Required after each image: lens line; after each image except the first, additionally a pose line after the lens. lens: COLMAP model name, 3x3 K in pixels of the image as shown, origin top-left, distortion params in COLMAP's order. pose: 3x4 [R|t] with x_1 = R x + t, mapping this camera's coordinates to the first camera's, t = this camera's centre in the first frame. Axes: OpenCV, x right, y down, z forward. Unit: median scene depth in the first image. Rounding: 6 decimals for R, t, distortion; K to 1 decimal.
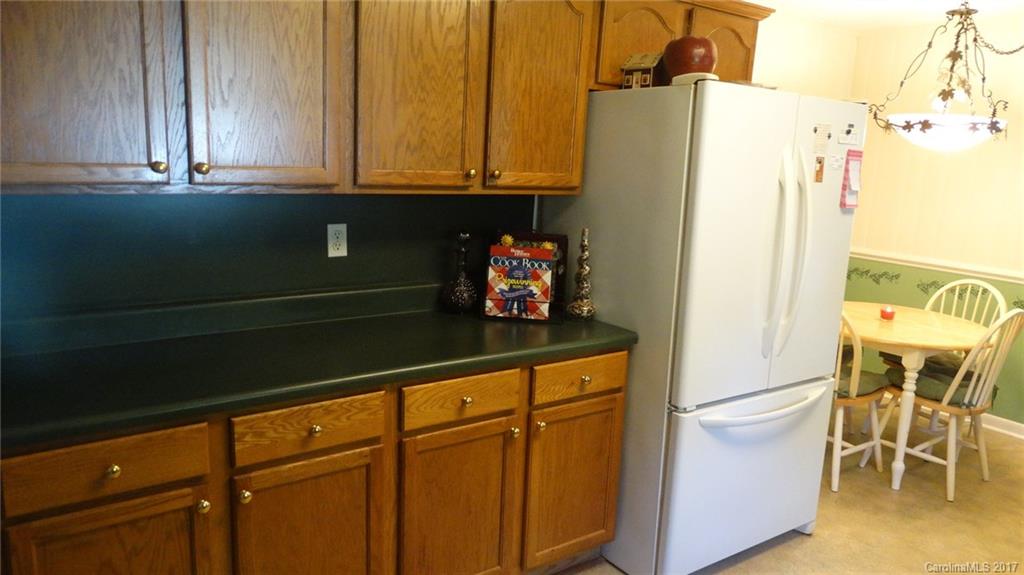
lens RADIAL K [[727.4, 0, 509.6], [0, 727.4, 287.7], [0, 0, 1]] dist [-0.011175, 0.003932]
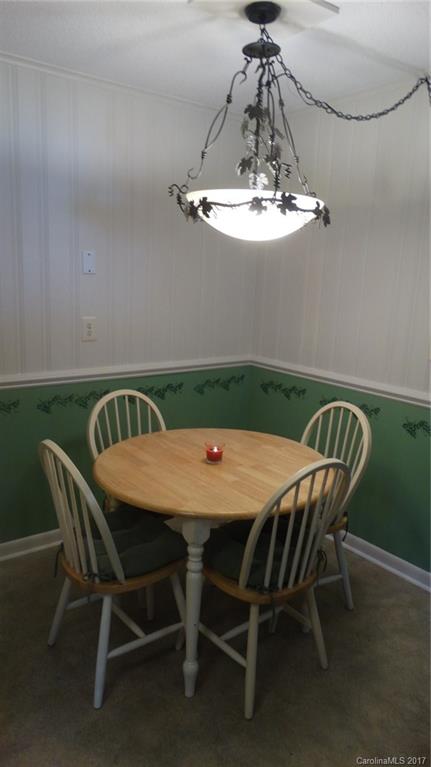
lens RADIAL K [[544.9, 0, 217.0], [0, 544.9, 384.0], [0, 0, 1]] dist [-0.011175, 0.003932]
pose [[0.999258, -0.027951, 0.026498, 0.550999], [0.027435, 0.999431, 0.019644, -0.055052], [-0.027032, -0.018903, 0.999456, 0.441545]]
